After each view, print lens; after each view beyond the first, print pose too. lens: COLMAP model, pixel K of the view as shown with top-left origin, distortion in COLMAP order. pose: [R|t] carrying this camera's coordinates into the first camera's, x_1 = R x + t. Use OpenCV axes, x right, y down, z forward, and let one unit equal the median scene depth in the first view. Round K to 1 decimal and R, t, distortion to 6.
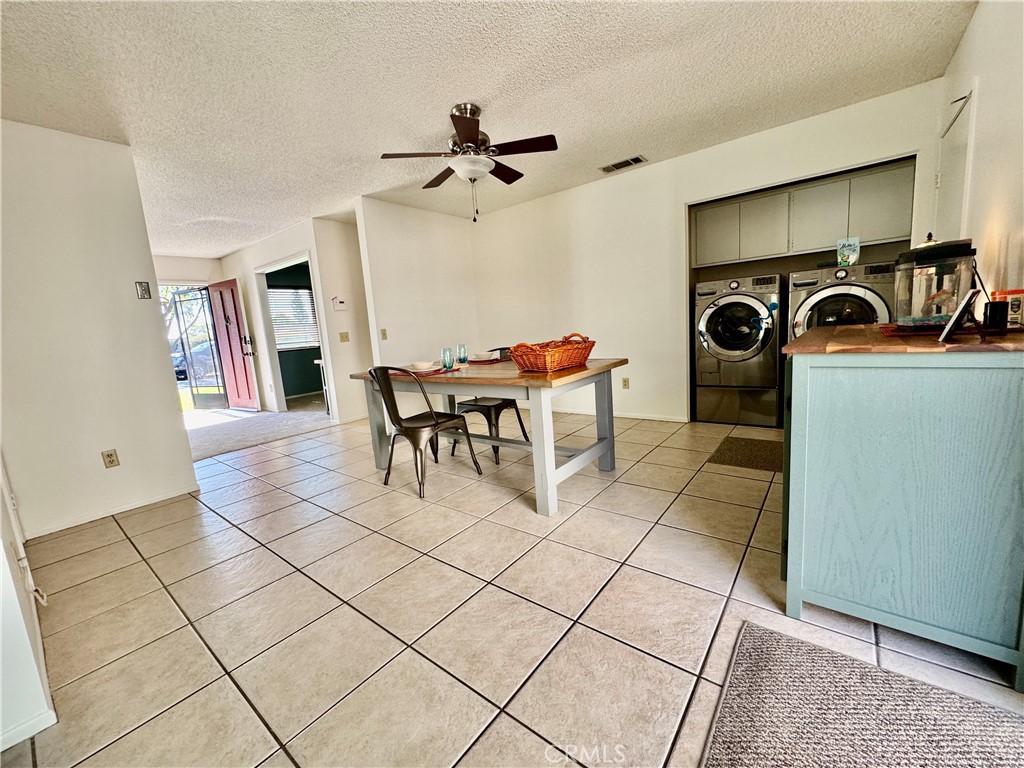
lens RADIAL K [[409.8, 0, 512.0], [0, 409.8, 384.0], [0, 0, 1]] dist [-0.002807, -0.000157]
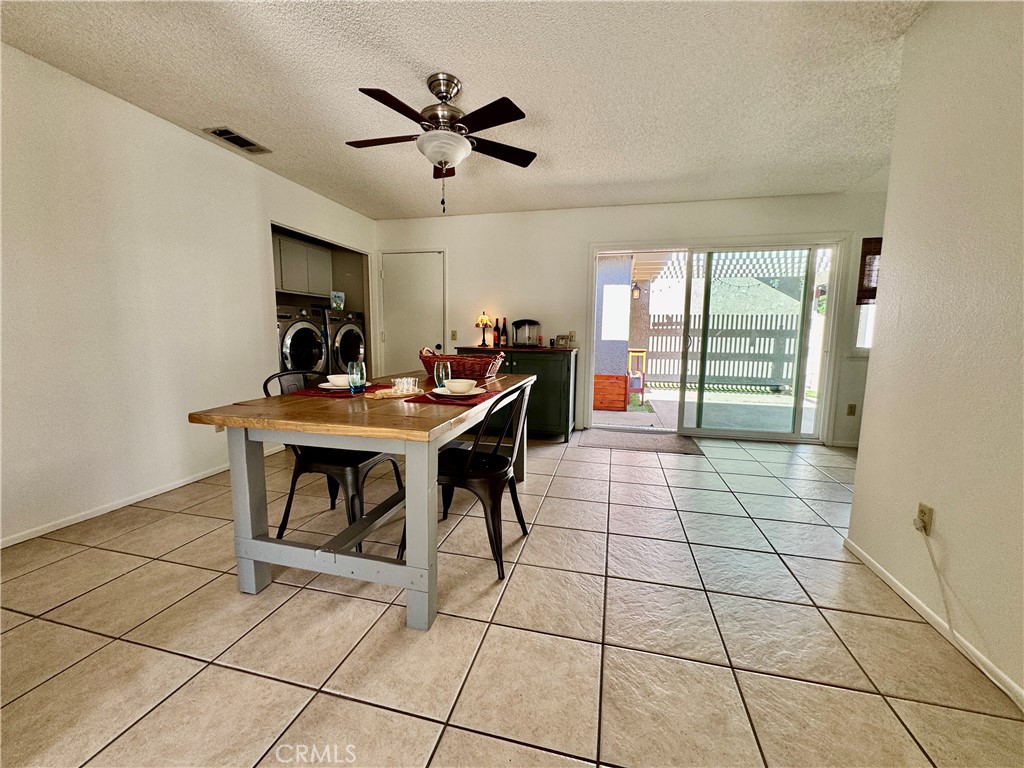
lens RADIAL K [[409.8, 0, 512.0], [0, 409.8, 384.0], [0, 0, 1]] dist [-0.002807, -0.000157]
pose [[-0.409788, -0.043921, 0.911123, -0.697829], [0.152214, 0.981543, 0.115775, -0.091844], [-0.899391, 0.186129, -0.395540, 0.946894]]
